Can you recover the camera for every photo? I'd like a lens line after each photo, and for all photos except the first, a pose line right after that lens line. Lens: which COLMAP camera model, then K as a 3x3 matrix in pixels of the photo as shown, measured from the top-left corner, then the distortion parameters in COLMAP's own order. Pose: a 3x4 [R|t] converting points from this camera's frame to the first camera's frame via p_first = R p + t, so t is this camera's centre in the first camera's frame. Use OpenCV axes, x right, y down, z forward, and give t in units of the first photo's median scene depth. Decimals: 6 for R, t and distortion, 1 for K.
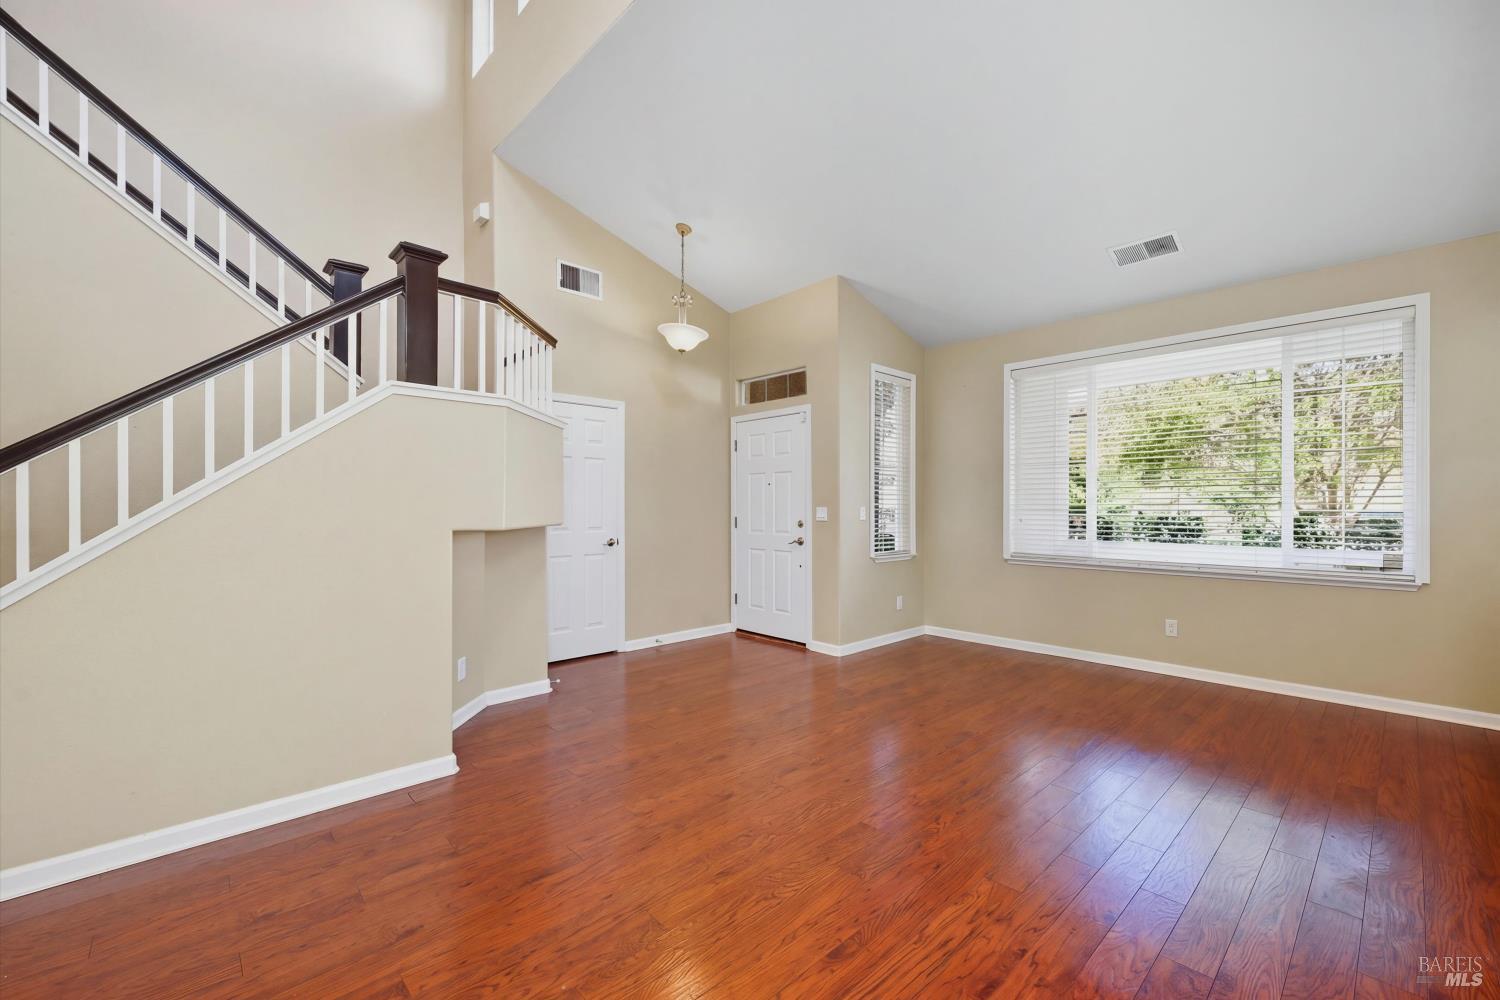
lens RADIAL K [[618.9, 0, 743.2], [0, 618.9, 500.1], [0, 0, 1]] dist [0.006981, 0.000461]
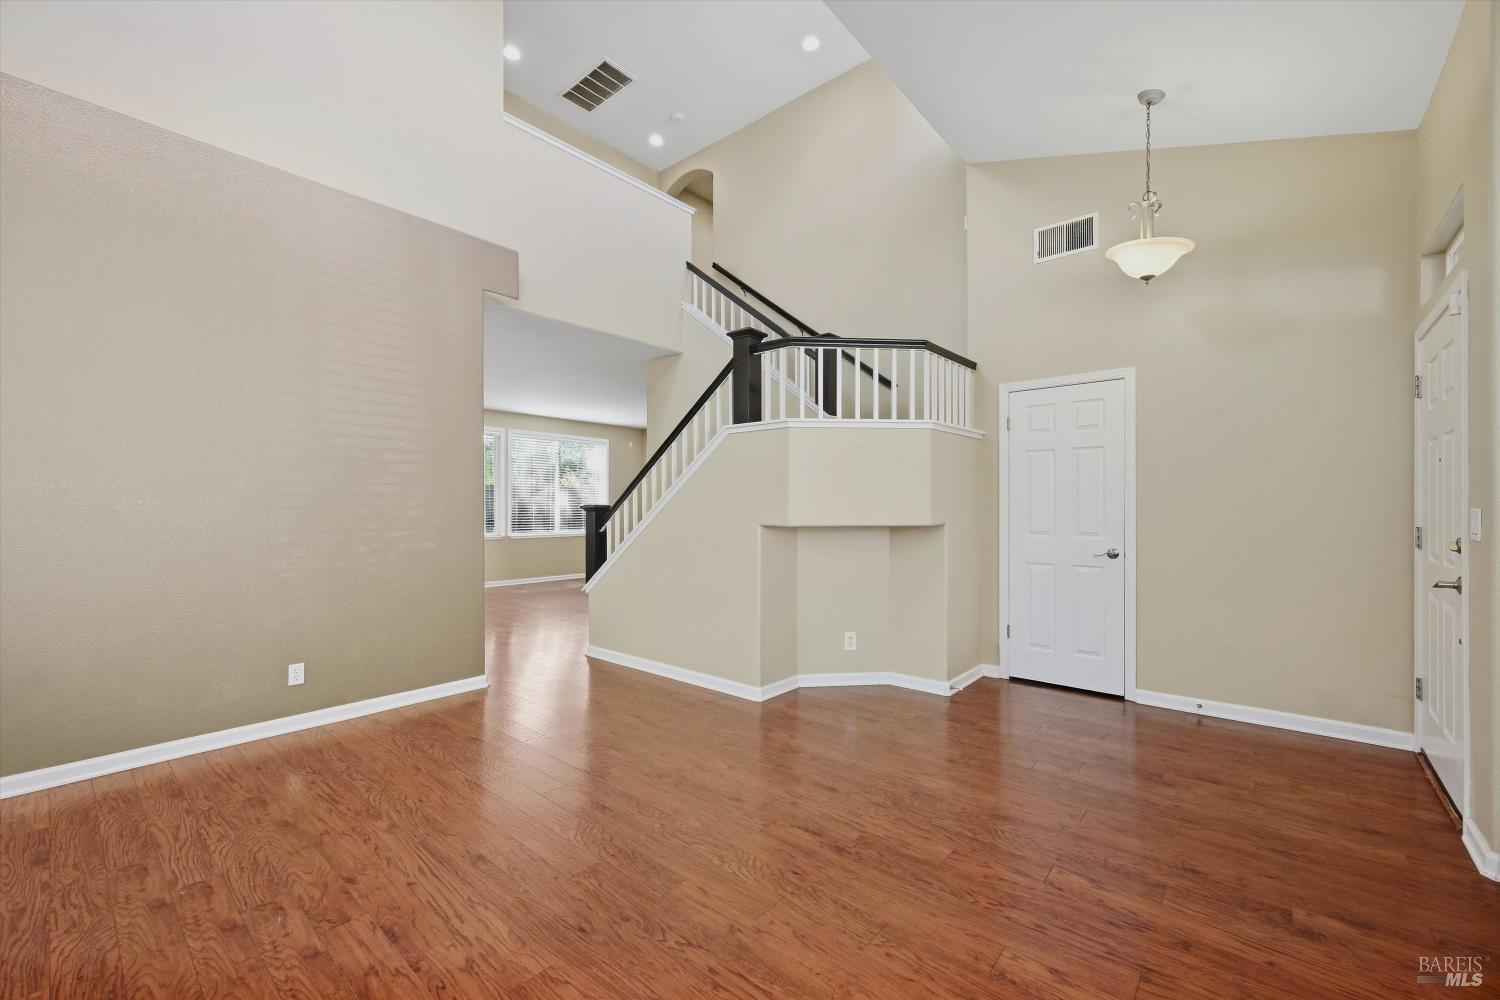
lens RADIAL K [[599.5, 0, 759.8], [0, 599.5, 508.7], [0, 0, 1]] dist [-0.000807, -0.000687]
pose [[0.119036, -0.001158, -0.992889, 0.931556], [0.012647, 0.999920, 0.000350, 0.012874], [0.992809, -0.012598, 0.119041, 0.926321]]
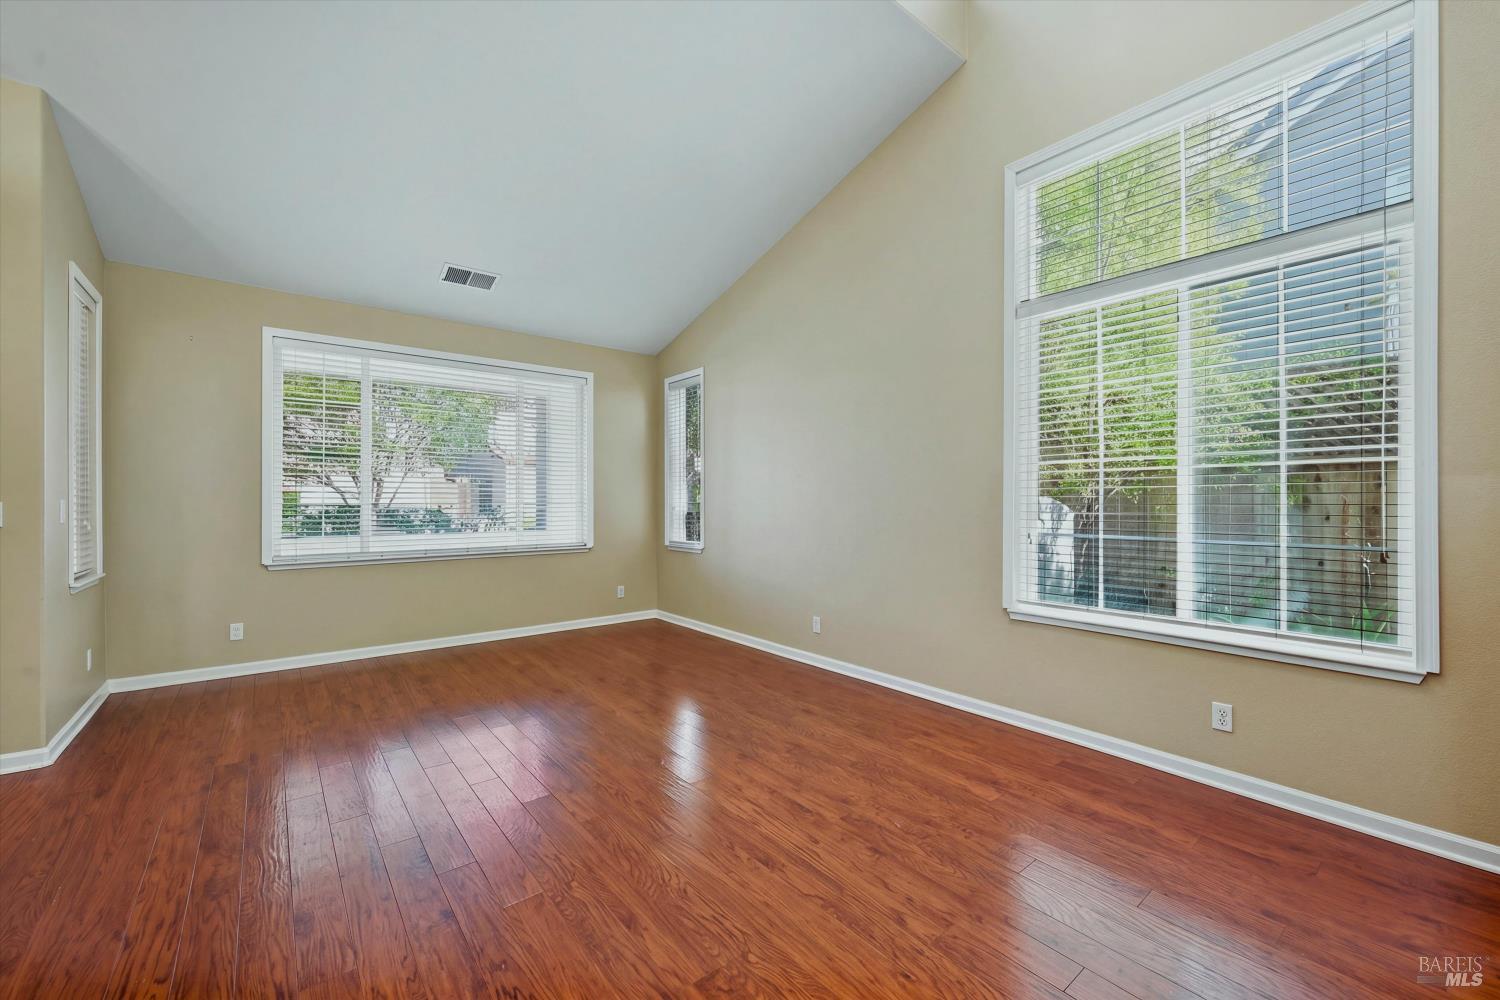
lens RADIAL K [[599.5, 0, 765.0], [0, 599.5, 502.0], [0, 0, 1]] dist [-0.000807, -0.000687]
pose [[0.059194, -0.001917, 0.998245, -0.674967], [-0.012100, 0.999923, 0.002638, 0.005297], [-0.998173, -0.012235, 0.059166, 0.606861]]
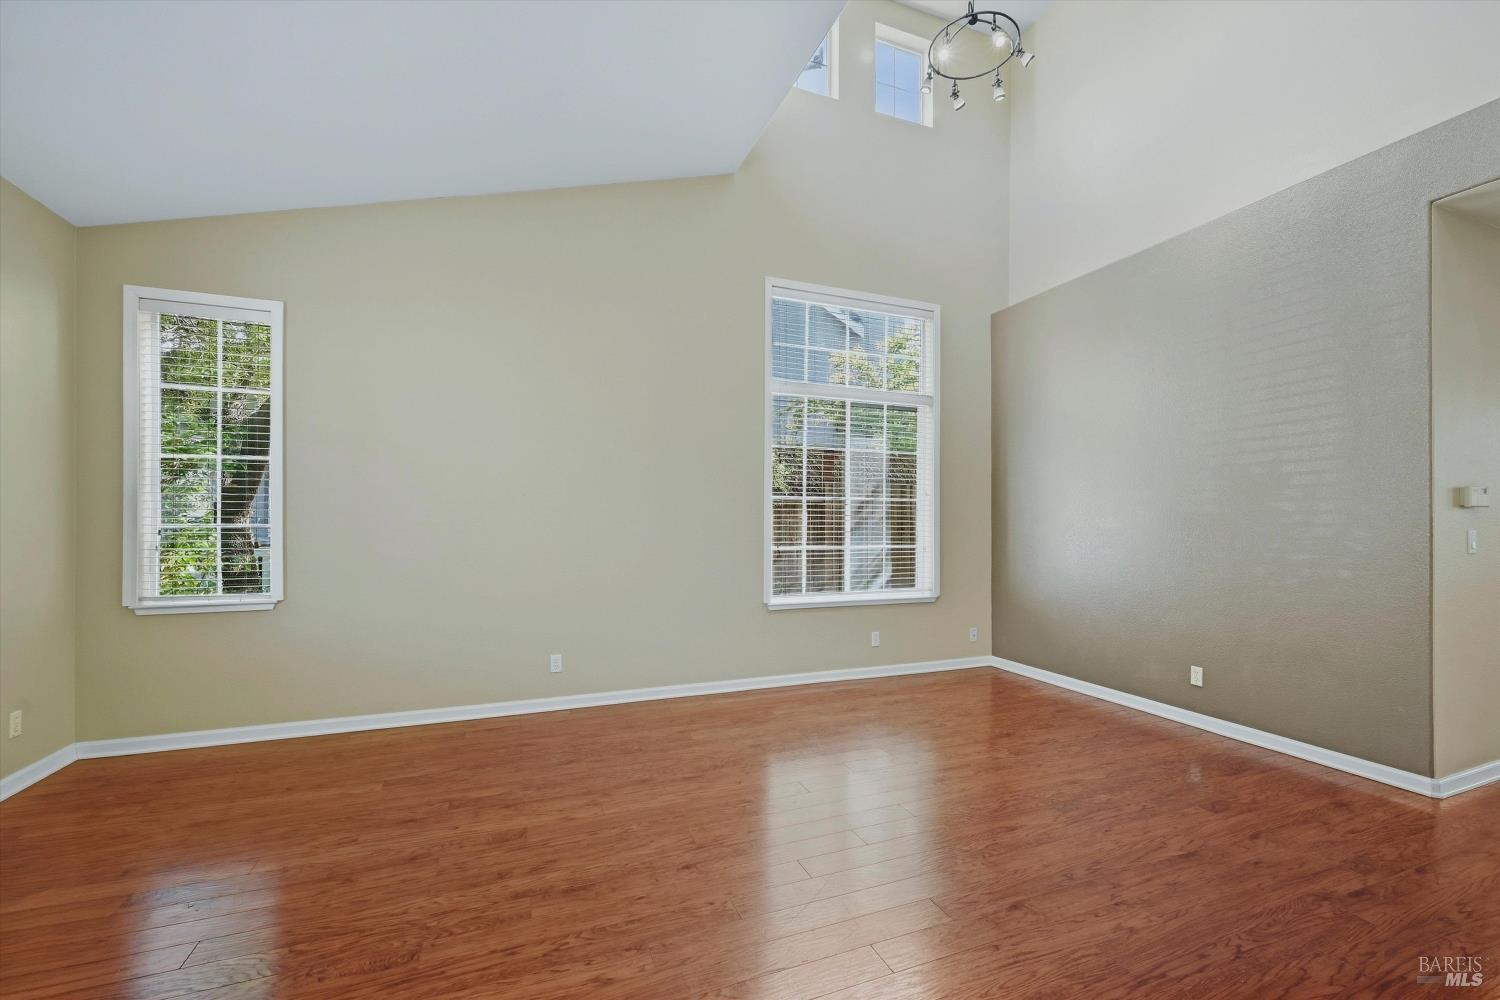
lens RADIAL K [[618.9, 0, 755.8], [0, 618.9, 524.9], [0, 0, 1]] dist [0.006981, 0.000461]
pose [[-0.932083, -0.003816, 0.362225, -0.000491], [-0.007786, 0.999925, -0.009501, 0.018485], [-0.362162, -0.011676, -0.932042, 1.829525]]
